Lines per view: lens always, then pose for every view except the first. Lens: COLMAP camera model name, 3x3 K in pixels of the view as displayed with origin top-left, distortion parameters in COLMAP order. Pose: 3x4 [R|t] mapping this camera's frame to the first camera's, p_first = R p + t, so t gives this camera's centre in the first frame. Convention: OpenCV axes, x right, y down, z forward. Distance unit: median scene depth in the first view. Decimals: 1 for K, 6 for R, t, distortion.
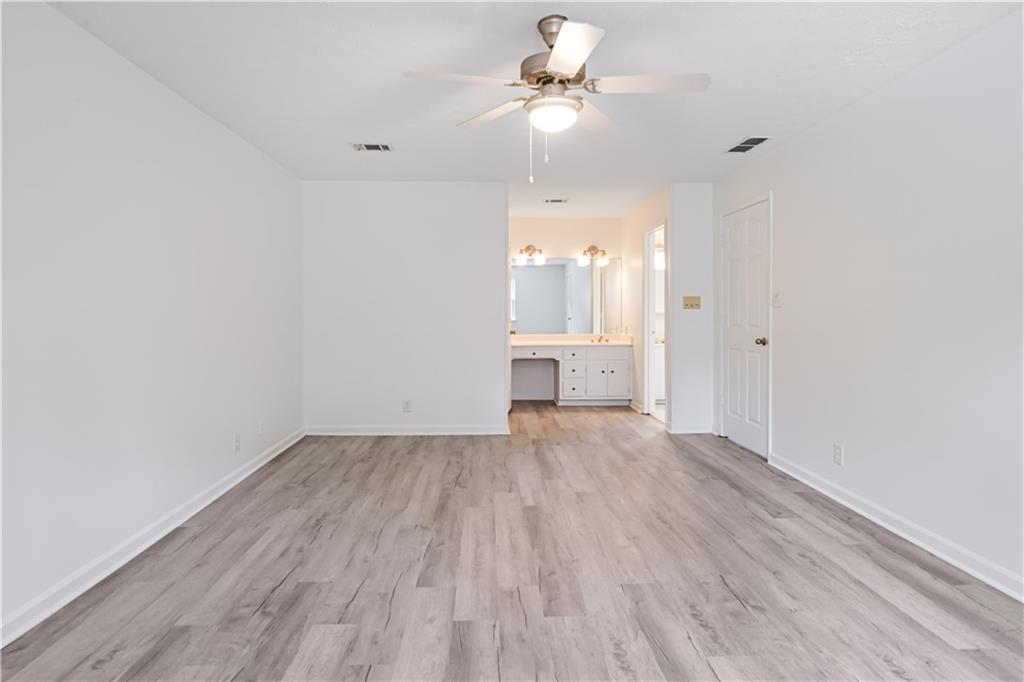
lens RADIAL K [[545.0, 0, 512.0], [0, 545.0, 341.0], [0, 0, 1]] dist [0.000670, -0.001380]
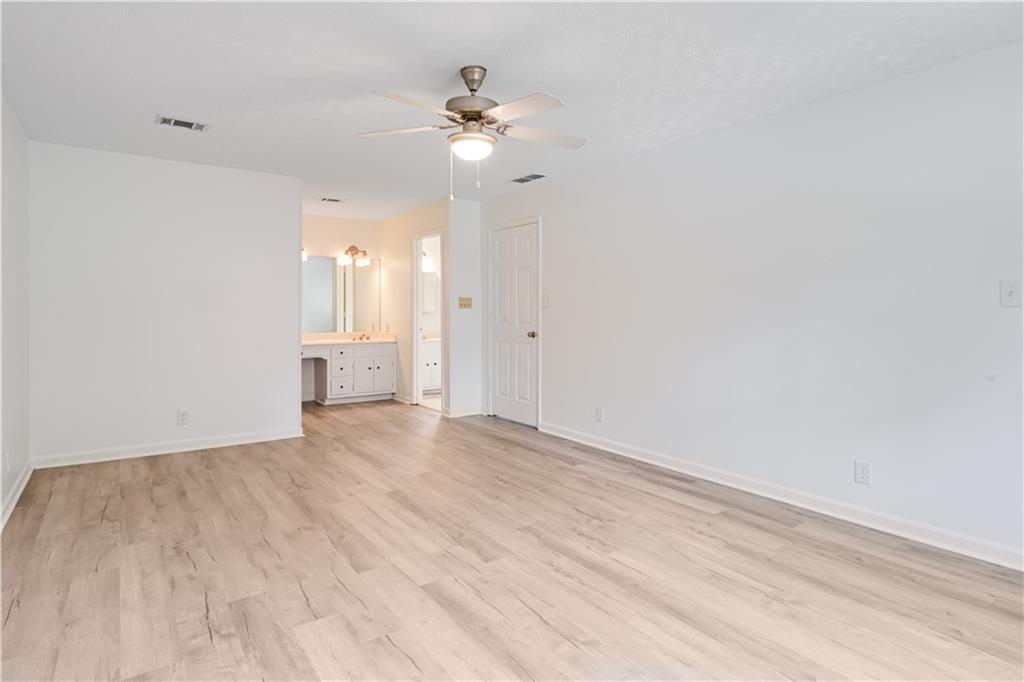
lens RADIAL K [[542.8, 0, 512.0], [0, 542.8, 341.0], [0, 0, 1]] dist [-0.000055, -0.000083]
pose [[0.834803, -0.028872, 0.549792, -0.312007], [0.027065, 0.999569, 0.011395, 0.000106], [-0.549883, 0.005368, 0.835224, -0.025069]]
